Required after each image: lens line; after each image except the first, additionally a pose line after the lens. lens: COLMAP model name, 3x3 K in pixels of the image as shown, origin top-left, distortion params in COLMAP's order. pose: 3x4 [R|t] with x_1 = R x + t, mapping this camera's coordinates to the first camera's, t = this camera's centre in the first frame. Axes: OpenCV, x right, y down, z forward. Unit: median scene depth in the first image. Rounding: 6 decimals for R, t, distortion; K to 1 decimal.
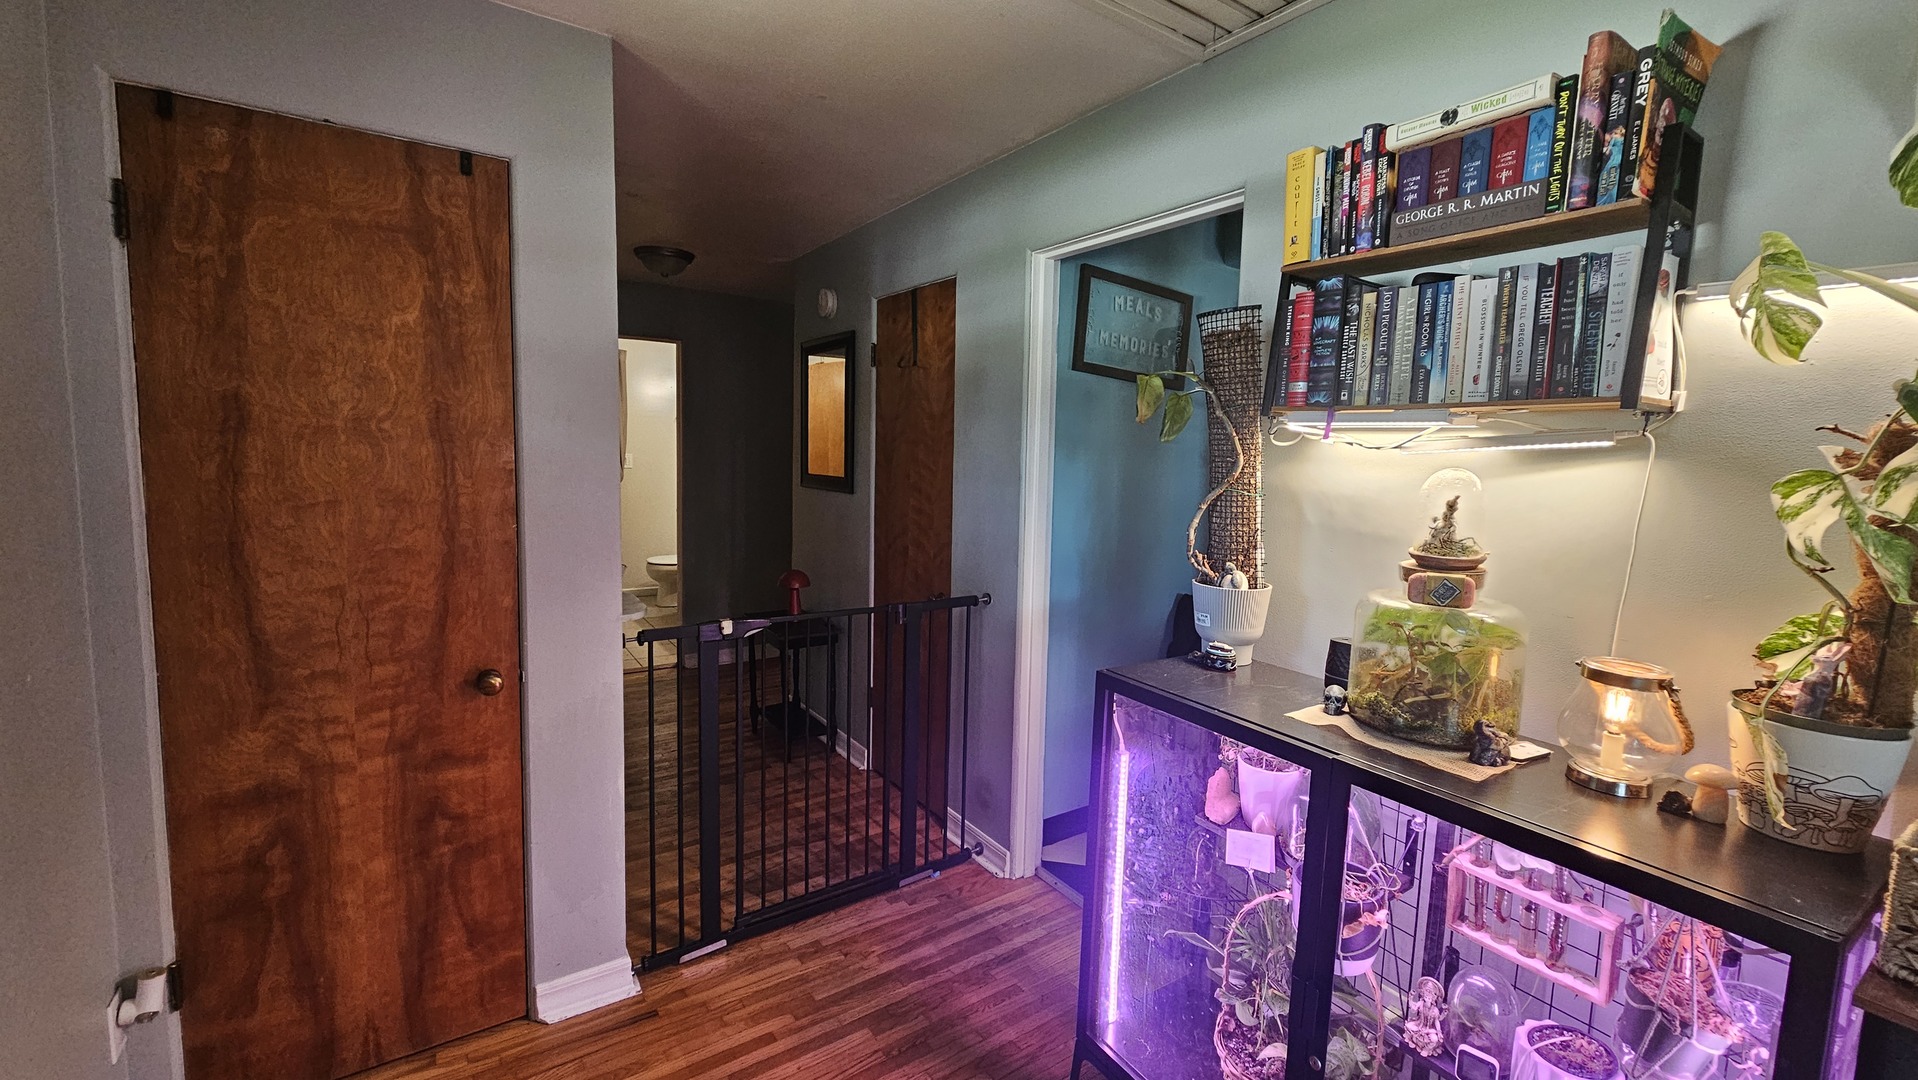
lens RADIAL K [[786.5, 0, 966.1], [0, 786.5, 528.3], [0, 0, 1]] dist [-0.001965, -0.000627]
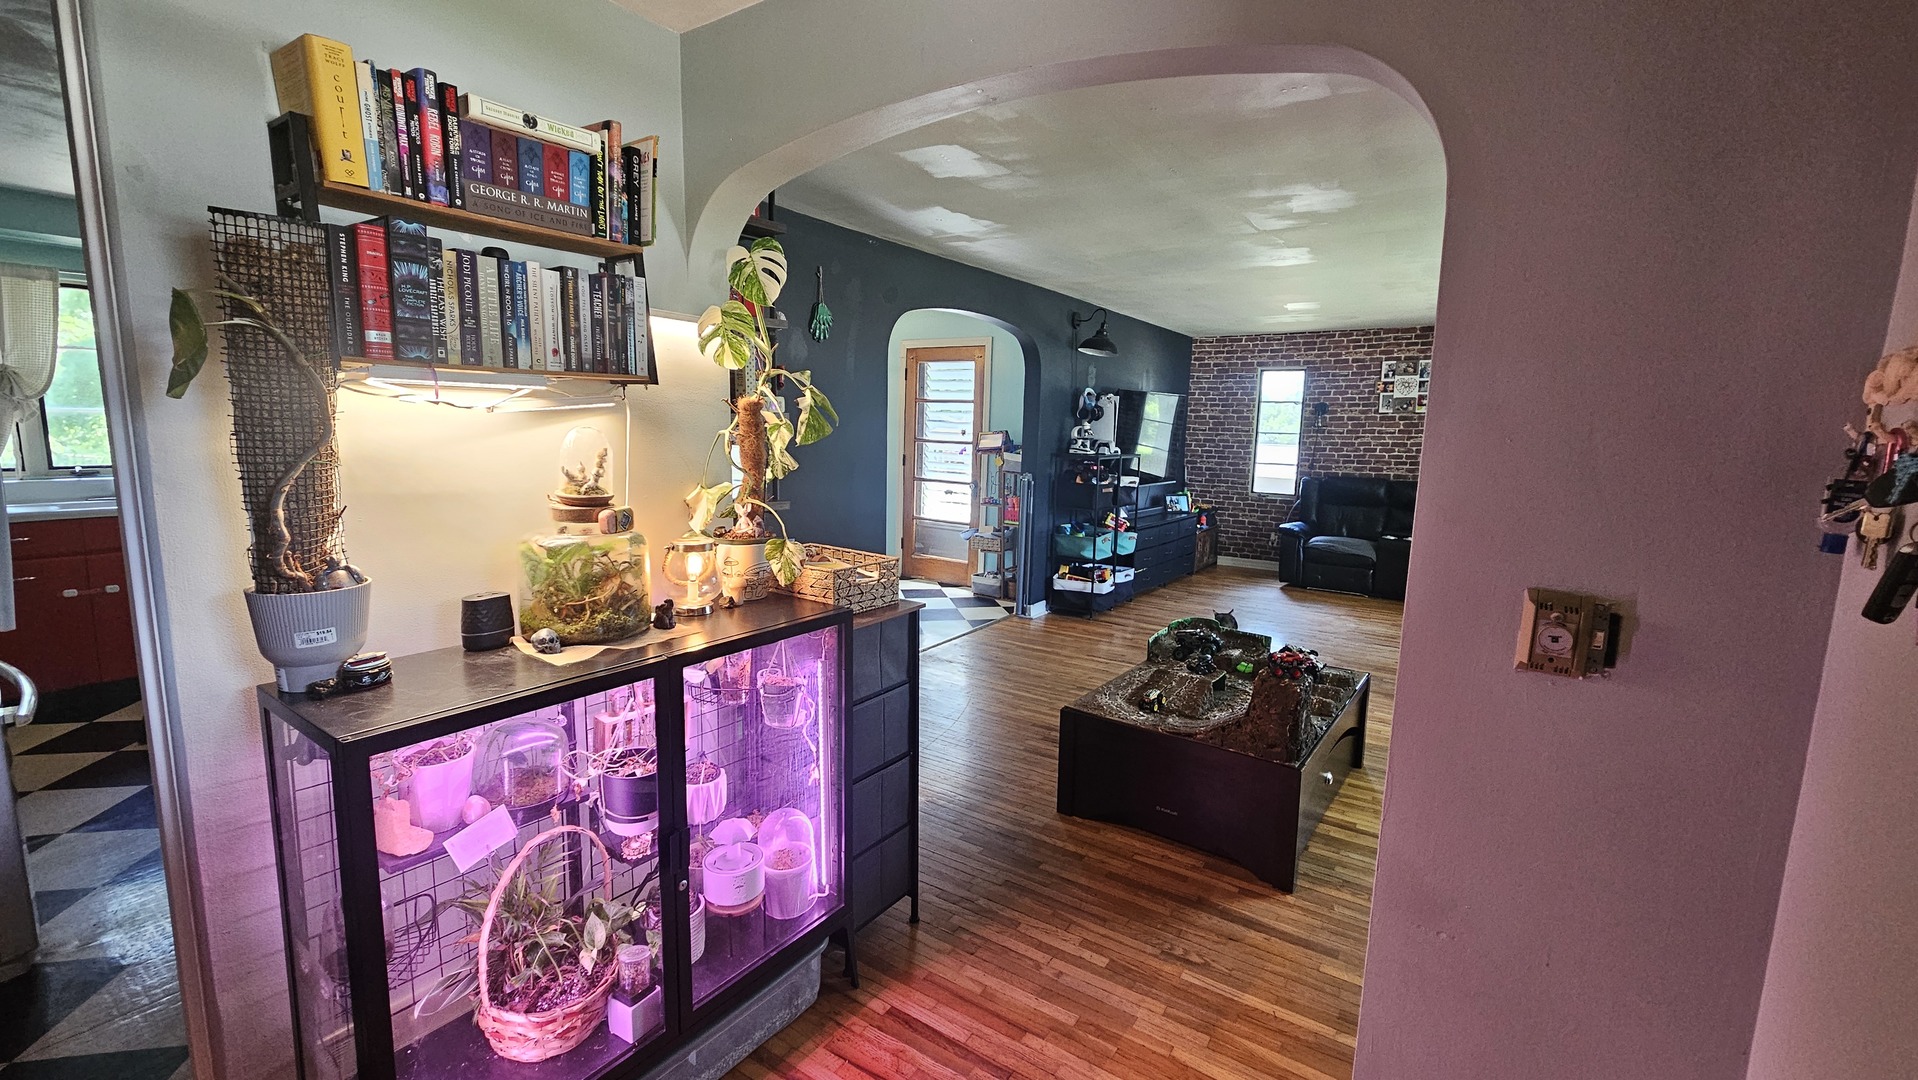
lens RADIAL K [[786.5, 0, 966.1], [0, 786.5, 528.3], [0, 0, 1]] dist [-0.001965, -0.000627]
pose [[-0.368415, -0.168426, 0.914277, -0.694596], [0.057000, 0.977509, 0.203043, -0.120495], [-0.927912, 0.126917, -0.350529, 0.785947]]
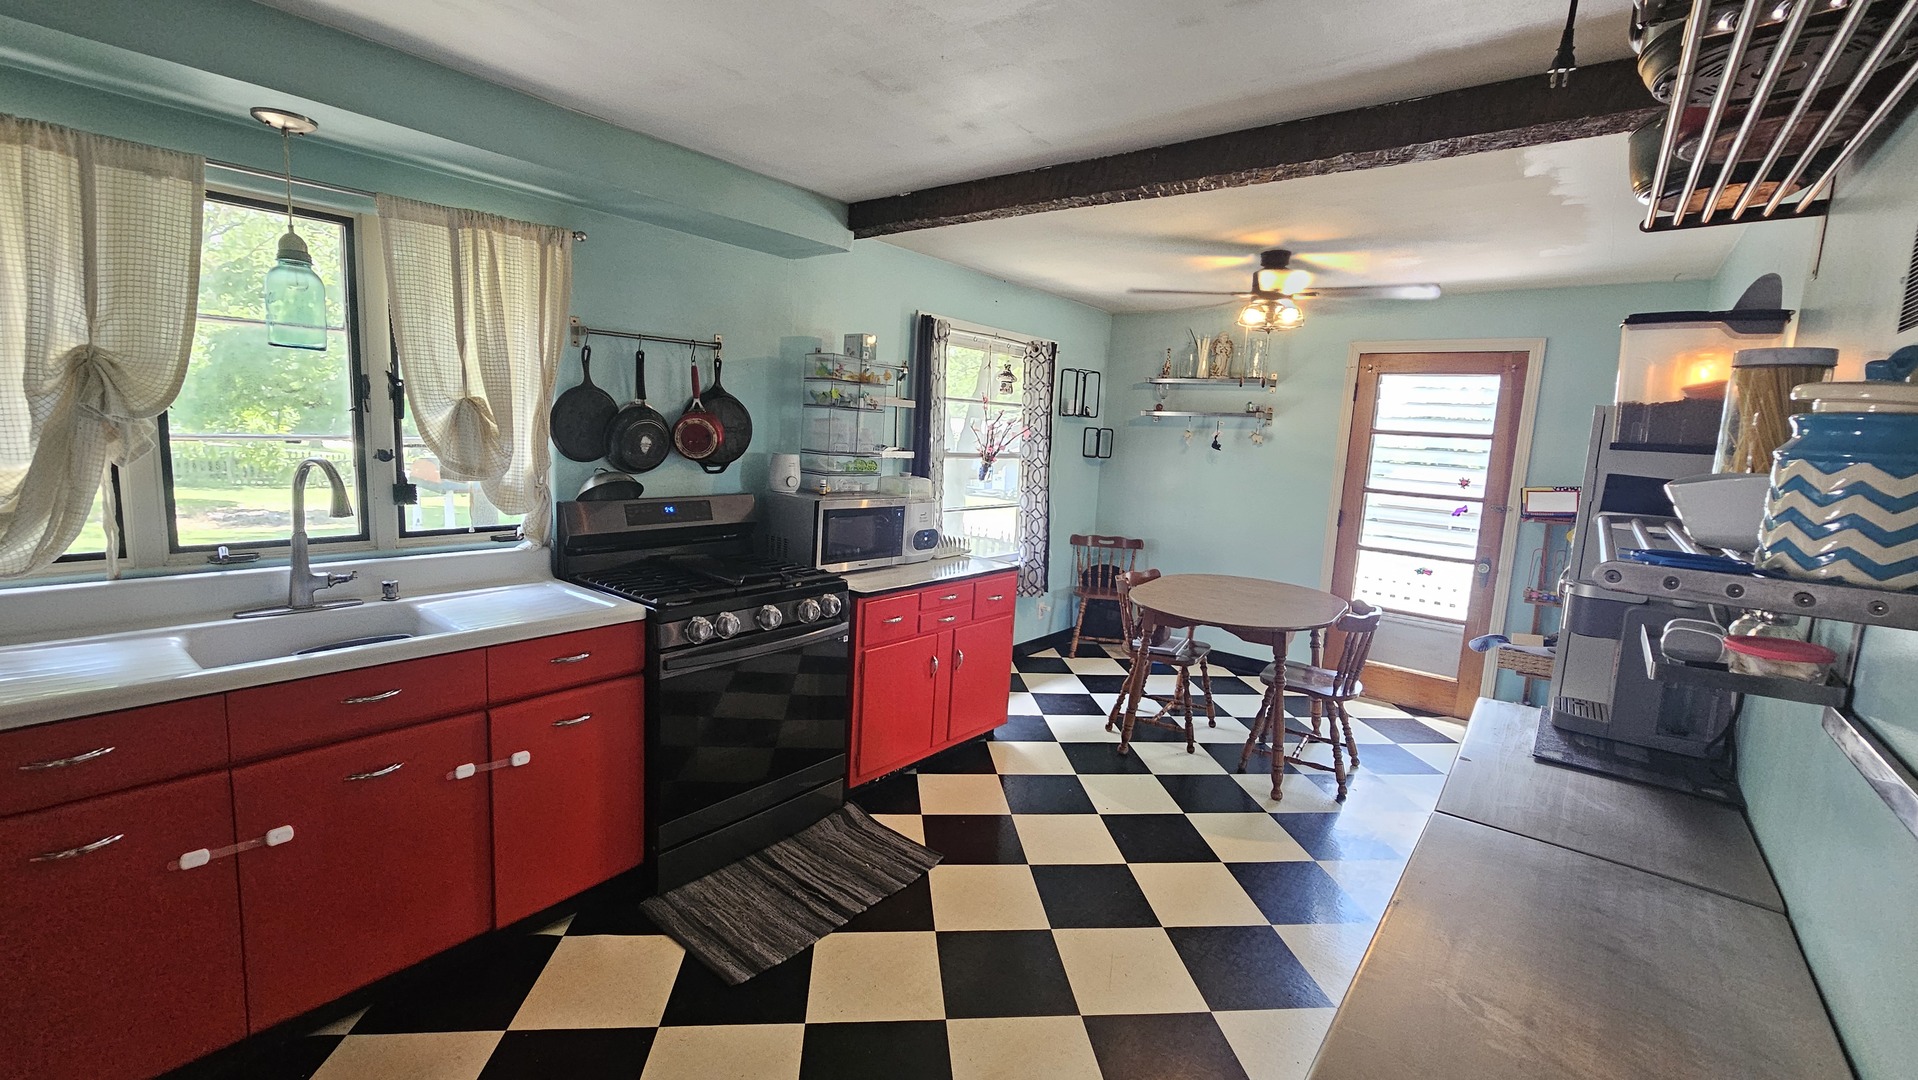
lens RADIAL K [[786.5, 0, 966.1], [0, 786.5, 528.3], [0, 0, 1]] dist [-0.001965, -0.000627]
pose [[-0.283915, -0.170293, 0.943606, 1.370267], [0.037228, 0.981403, 0.188315, -0.206918], [-0.958126, 0.088594, -0.272295, 1.821461]]
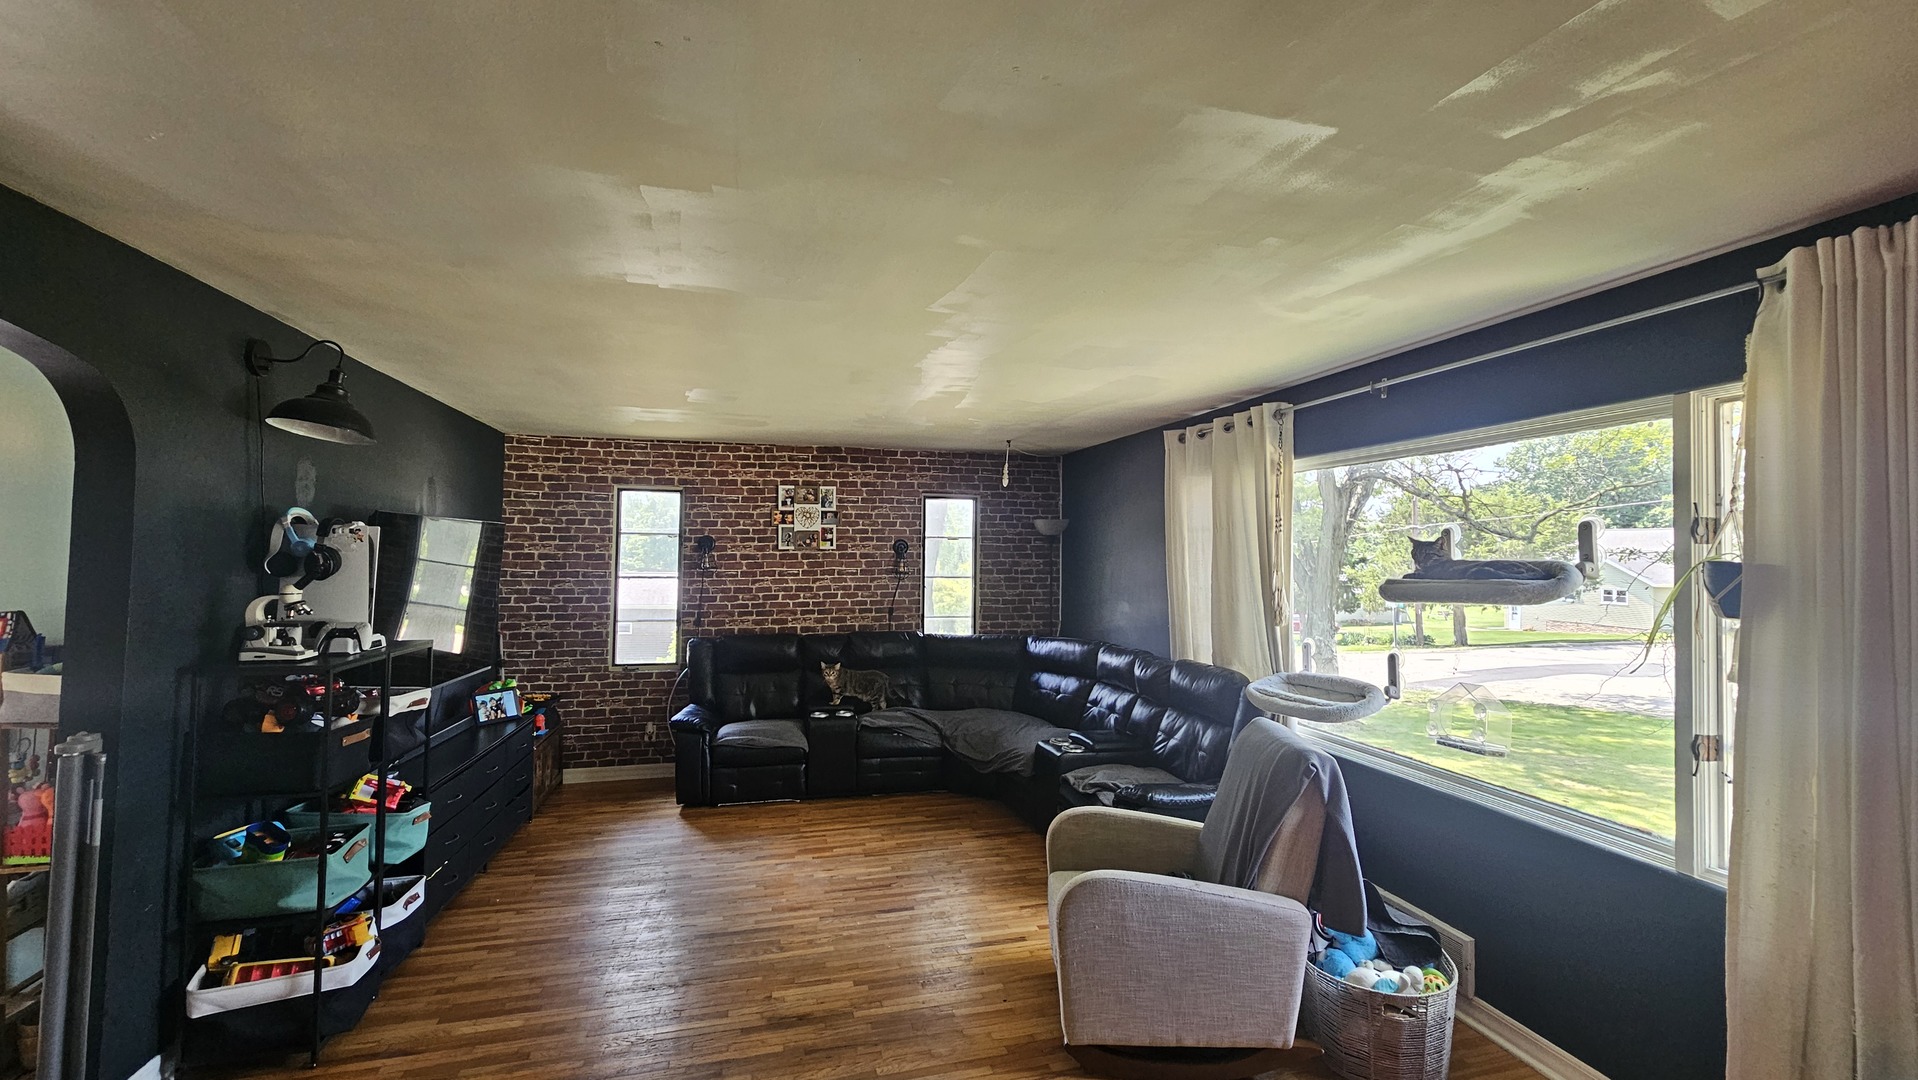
lens RADIAL K [[788.1, 0, 970.4], [0, 788.1, 530.2], [0, 0, 1]] dist [-0.000245, -0.000206]
pose [[-0.943993, -0.034279, 0.328181, 0.911392], [-0.011045, 0.997314, 0.072402, -0.062750], [-0.329781, 0.064722, -0.941836, -0.153494]]
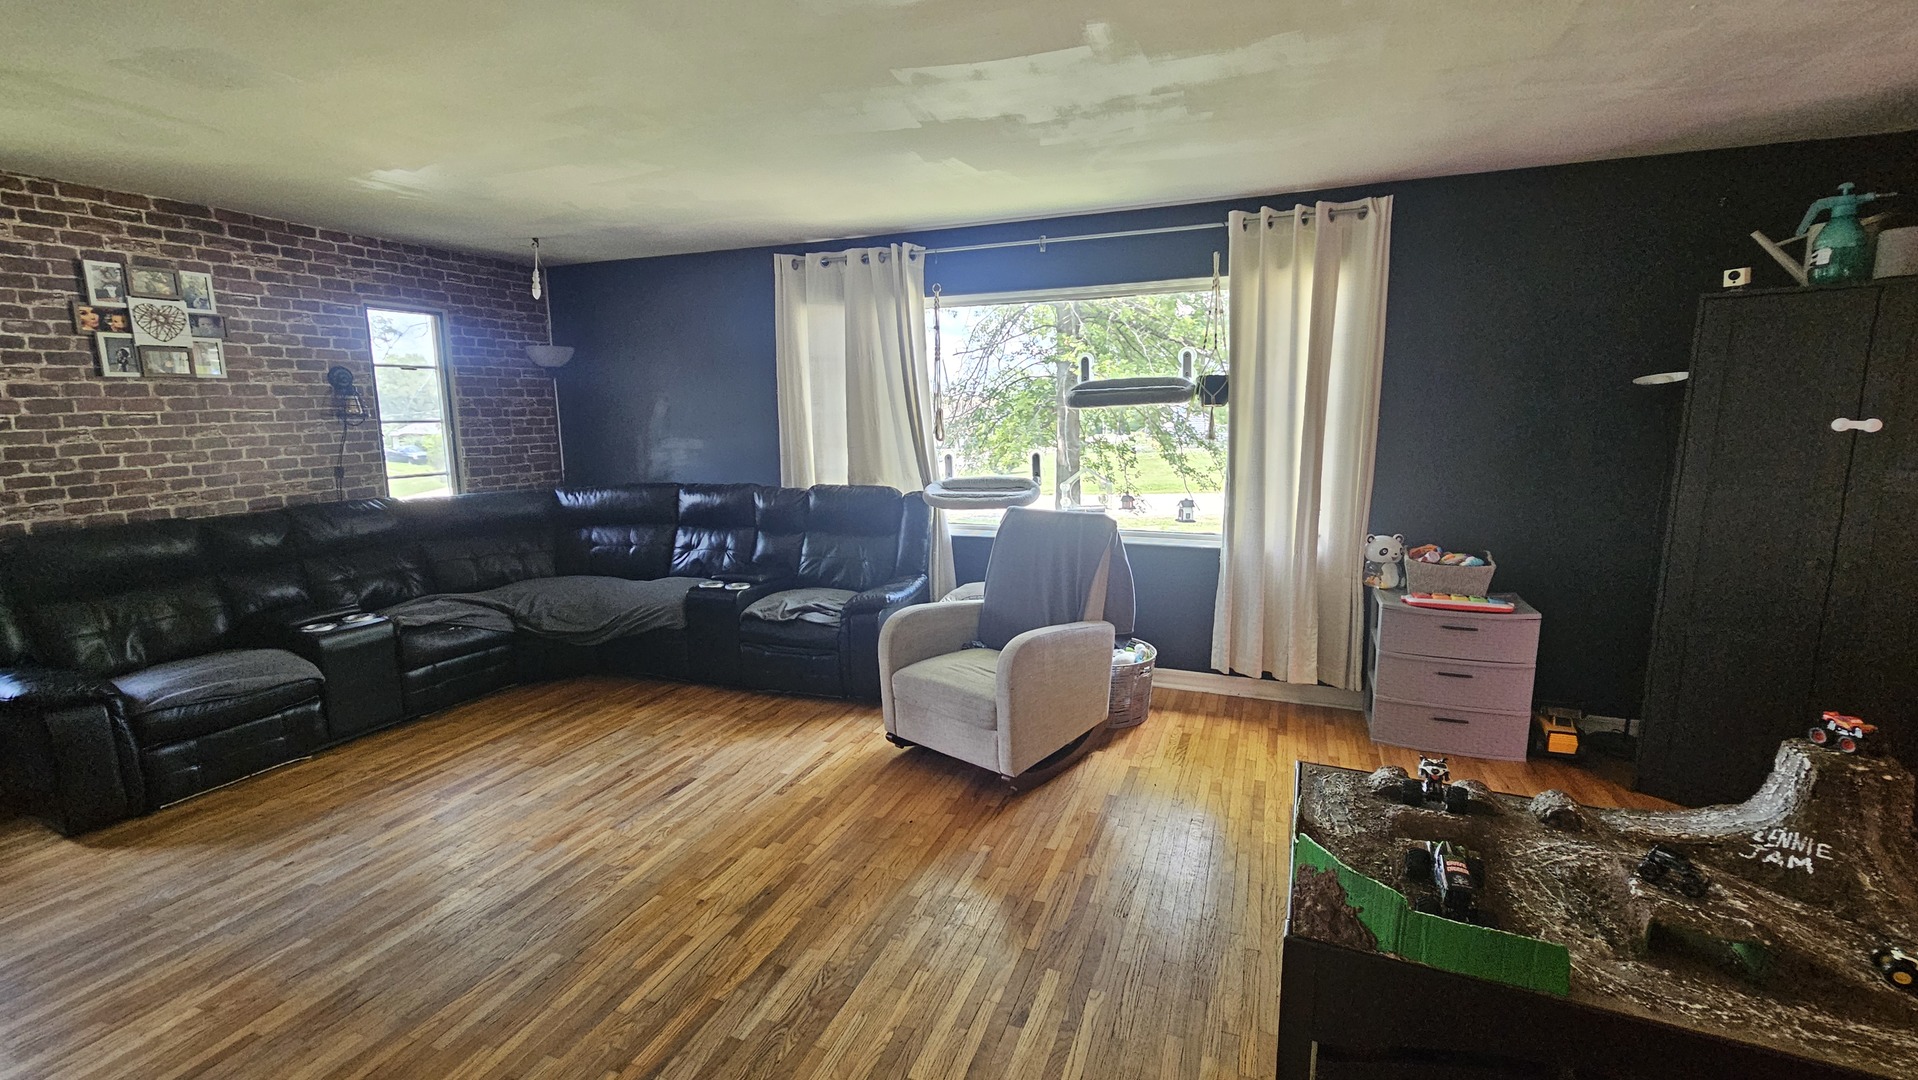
lens RADIAL K [[790.2, 0, 966.4], [0, 790.2, 527.7], [0, 0, 1]] dist [-0.001445, -0.000130]
pose [[-0.829530, 0.056181, -0.555629, 2.412564], [-0.071550, 0.976036, 0.205511, 0.119015], [0.553859, 0.210233, -0.805631, -0.309538]]
